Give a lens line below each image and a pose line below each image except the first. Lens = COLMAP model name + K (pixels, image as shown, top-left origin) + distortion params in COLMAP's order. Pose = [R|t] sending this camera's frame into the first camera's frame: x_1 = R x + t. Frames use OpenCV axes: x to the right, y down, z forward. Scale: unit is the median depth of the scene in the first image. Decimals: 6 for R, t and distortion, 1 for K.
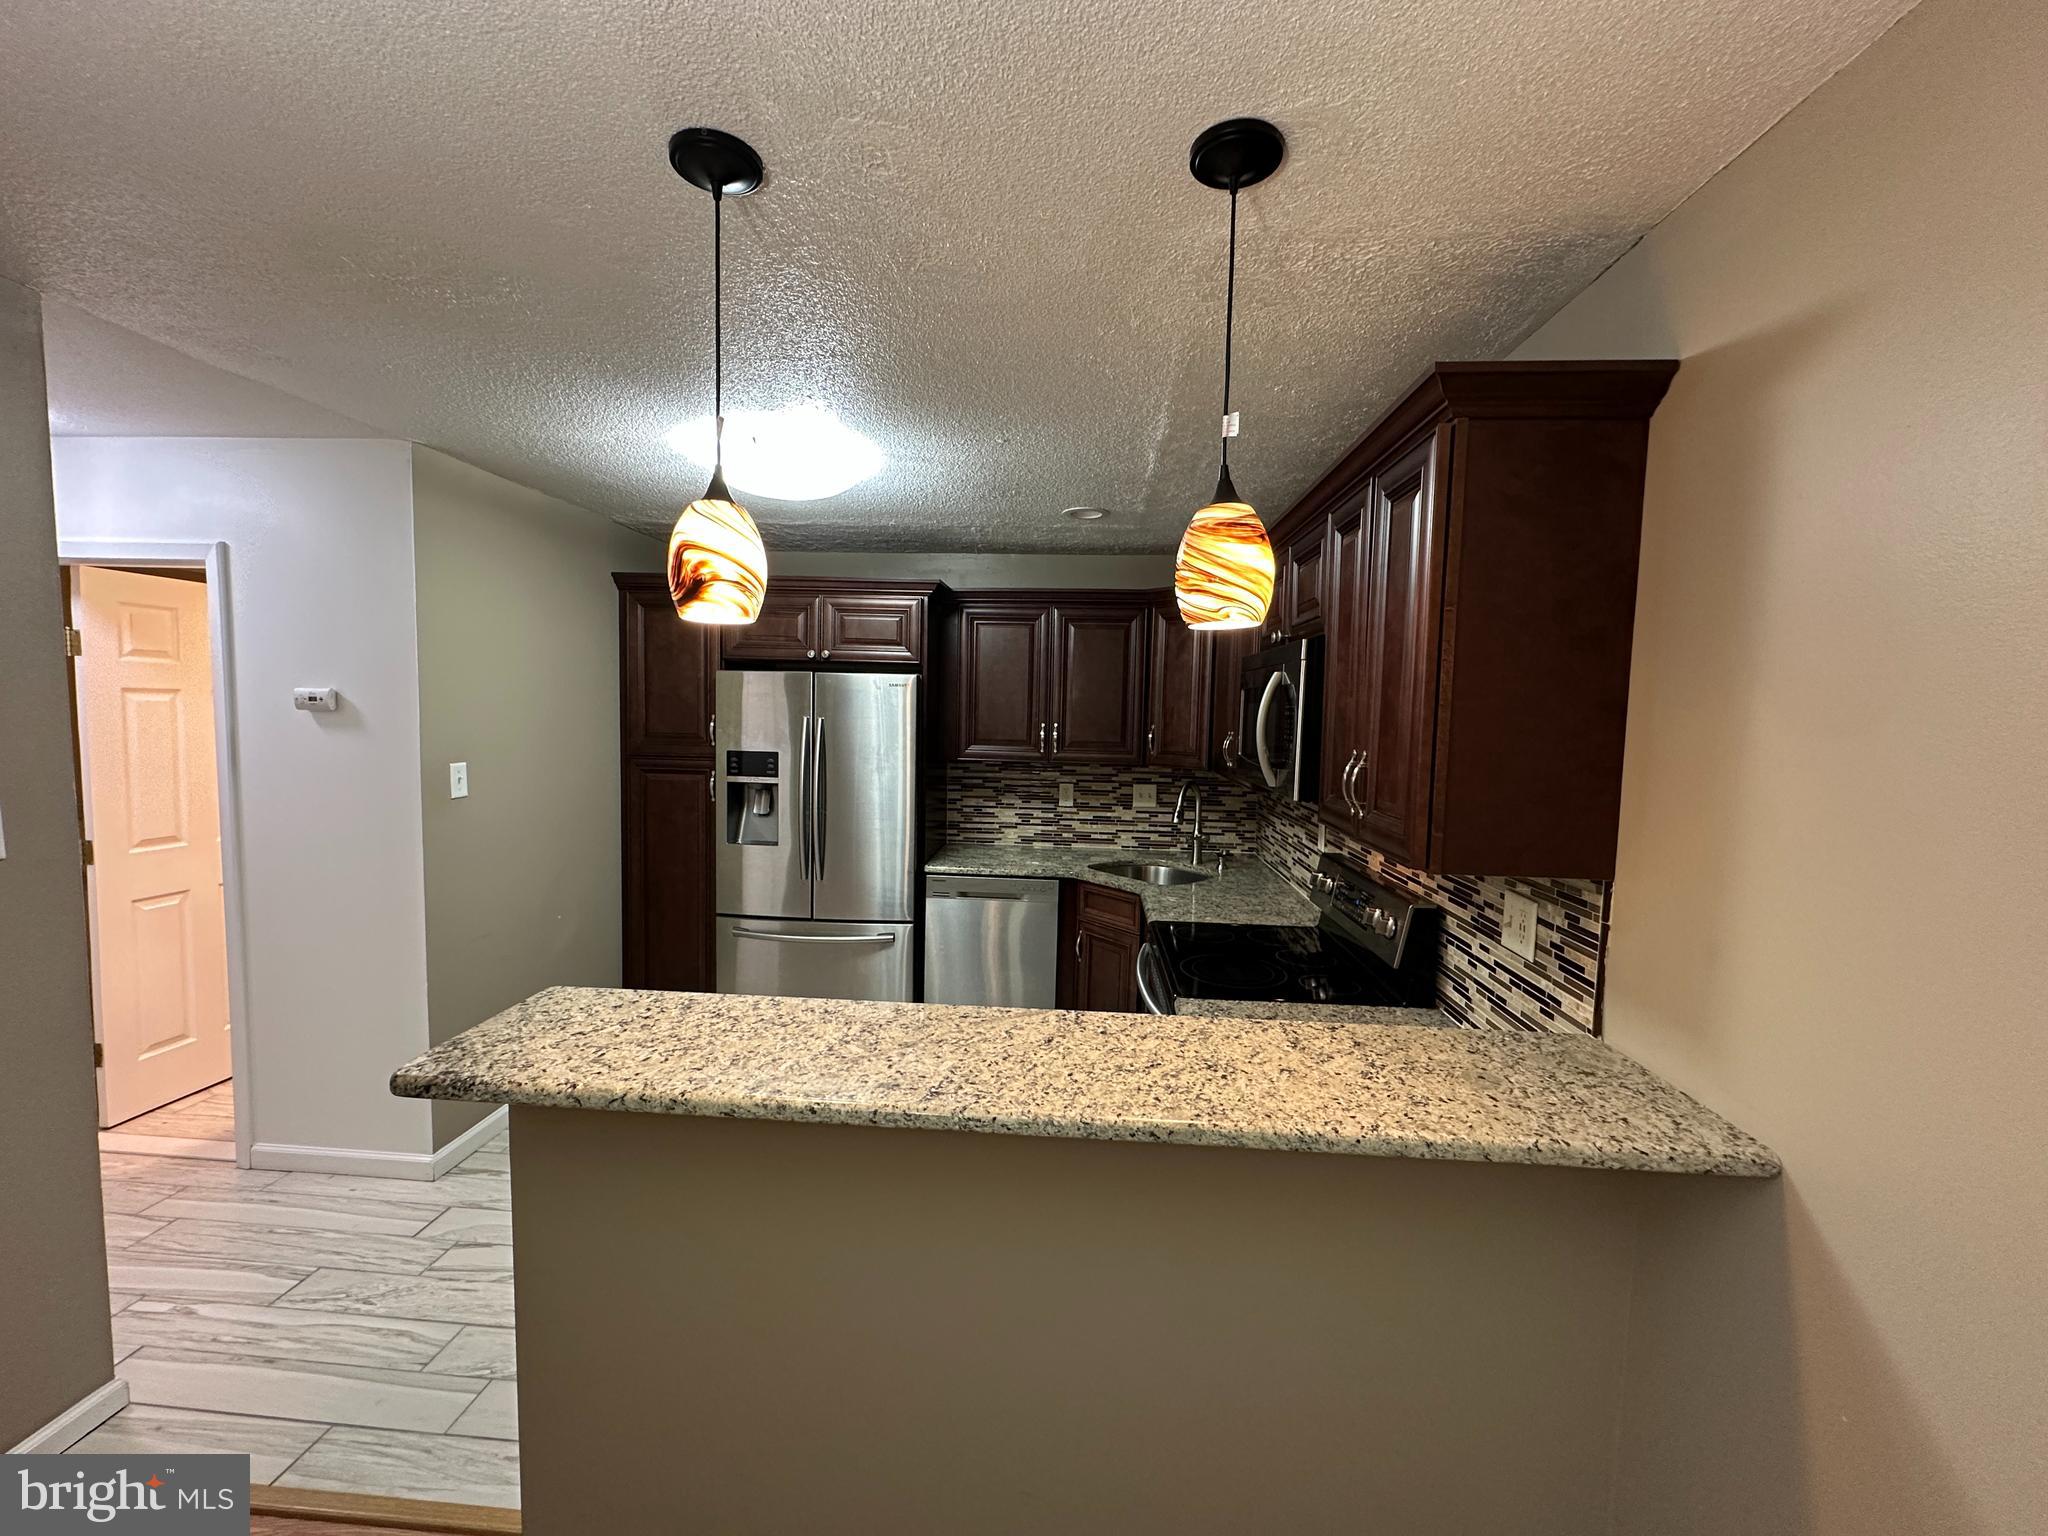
lens RADIAL K [[814.3, 0, 1025.2], [0, 814.3, 775.1], [0, 0, 1]] dist [0.002029, -0.000230]
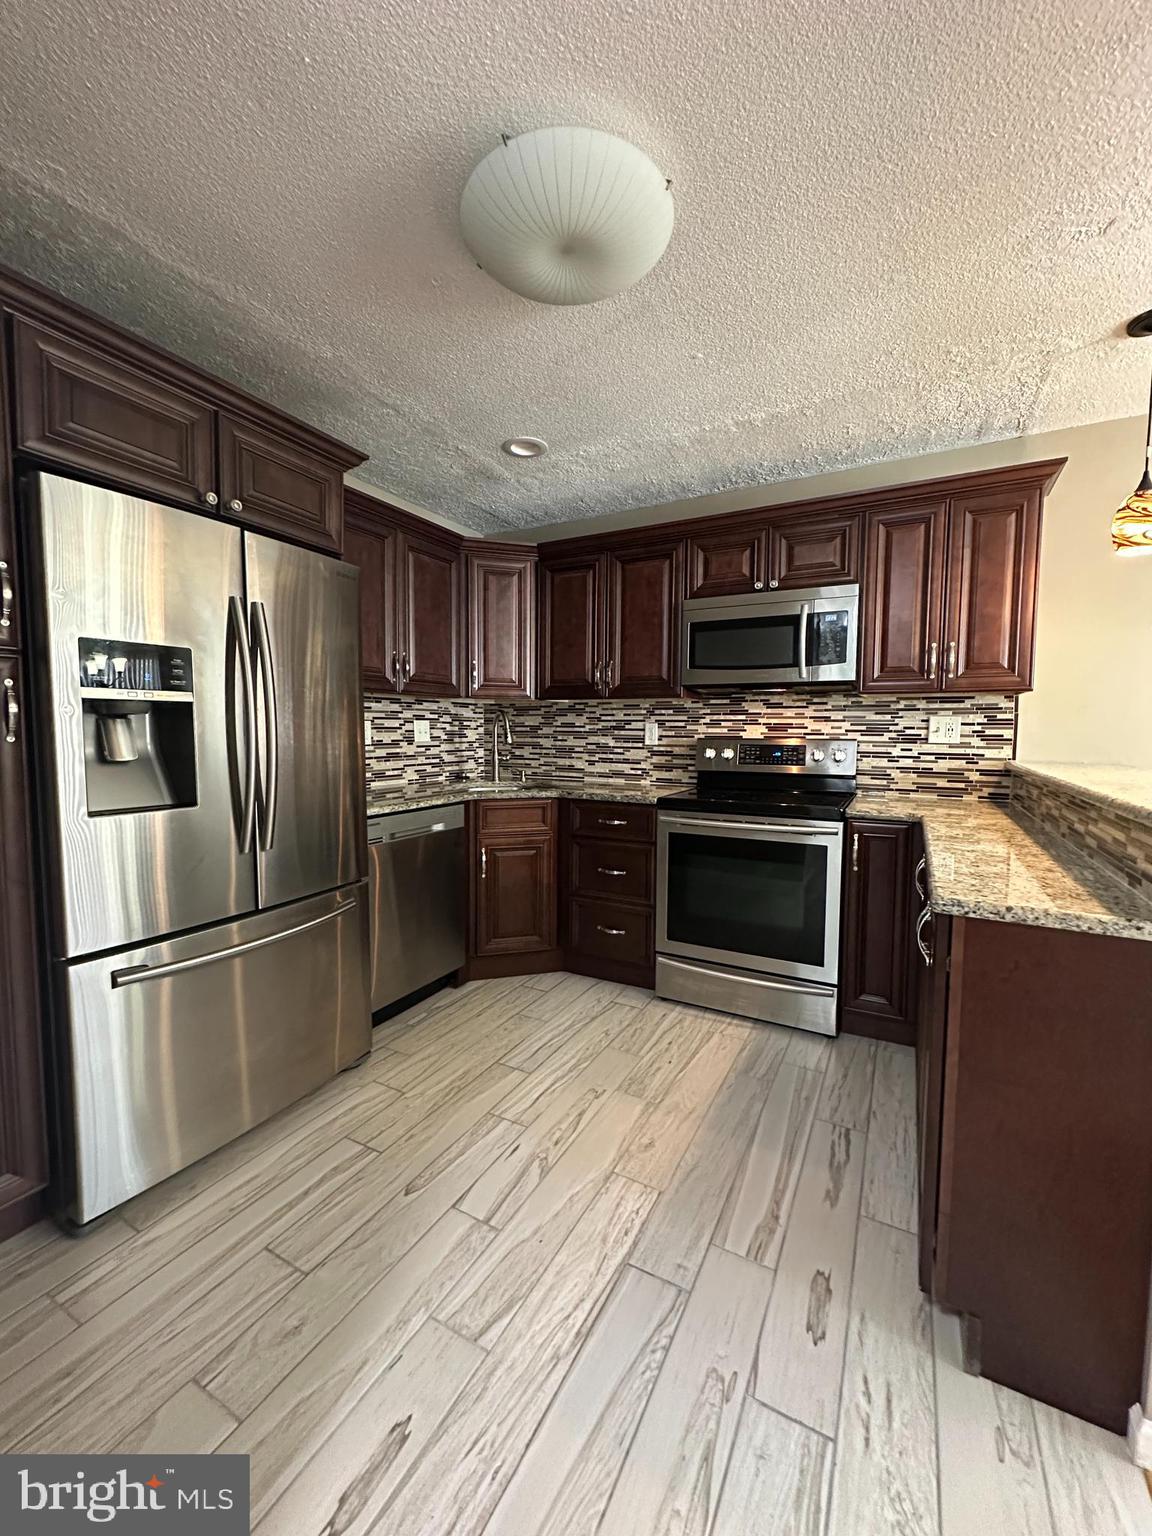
lens RADIAL K [[610.7, 0, 575.9], [0, 610.7, 768.1], [0, 0, 1]] dist [0.002029, -0.000230]
pose [[0.415693, -0.079049, 0.906063, -0.510996], [0.078571, 0.995613, 0.050814, 0.049515], [-0.906105, 0.050067, 0.420080, 0.478591]]
